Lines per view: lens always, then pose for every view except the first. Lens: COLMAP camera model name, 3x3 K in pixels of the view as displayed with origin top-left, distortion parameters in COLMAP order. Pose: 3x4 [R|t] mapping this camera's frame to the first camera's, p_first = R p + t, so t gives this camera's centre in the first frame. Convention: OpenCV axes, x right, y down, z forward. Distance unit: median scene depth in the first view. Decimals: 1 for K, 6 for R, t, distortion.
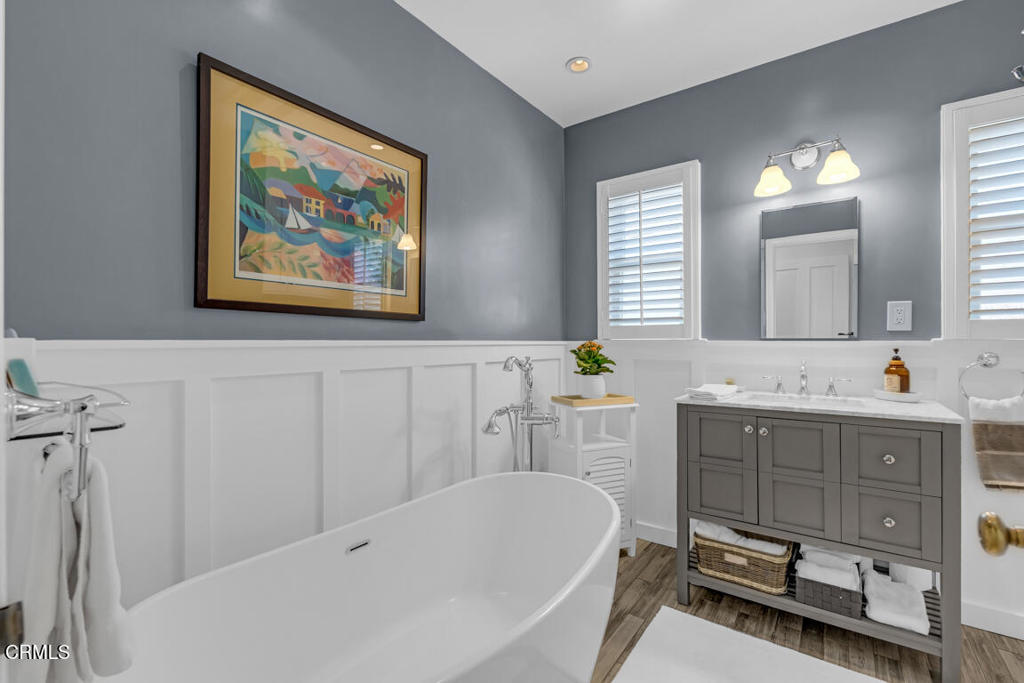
lens RADIAL K [[449.9, 0, 512.3], [0, 449.9, 341.4], [0, 0, 1]] dist [-0.006636, 0.000487]
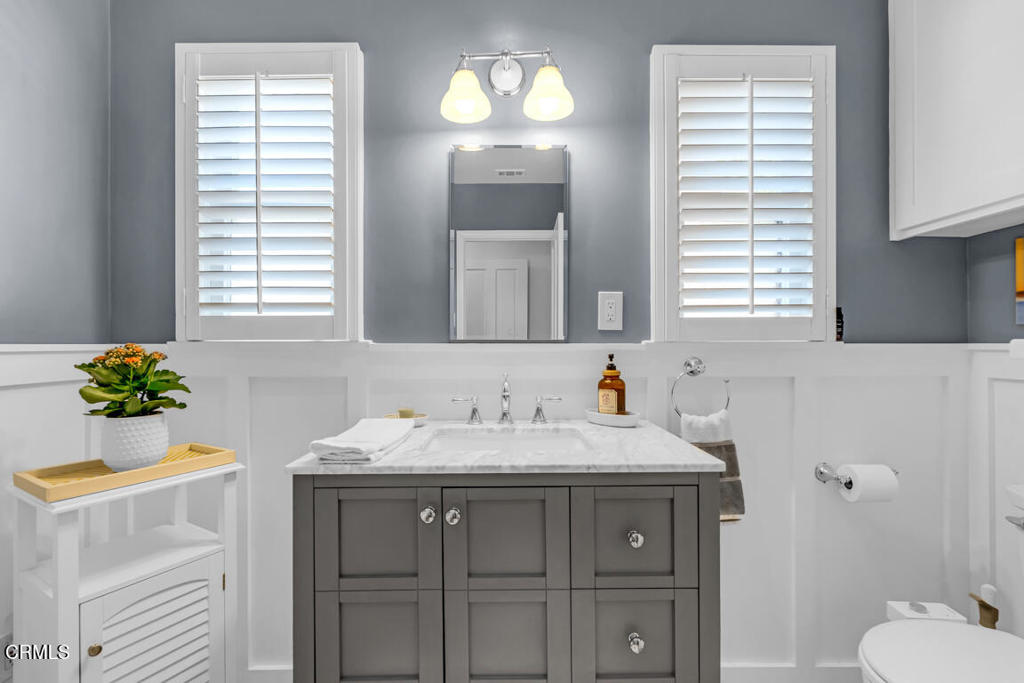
lens RADIAL K [[449.9, 0, 511.4], [0, 449.9, 343.6], [0, 0, 1]] dist [-0.006636, 0.000487]
pose [[0.805079, -0.001364, 0.593165, 0.249236], [0.000395, 0.999998, 0.001763, -0.002358], [-0.593167, -0.001185, 0.805079, 0.440346]]
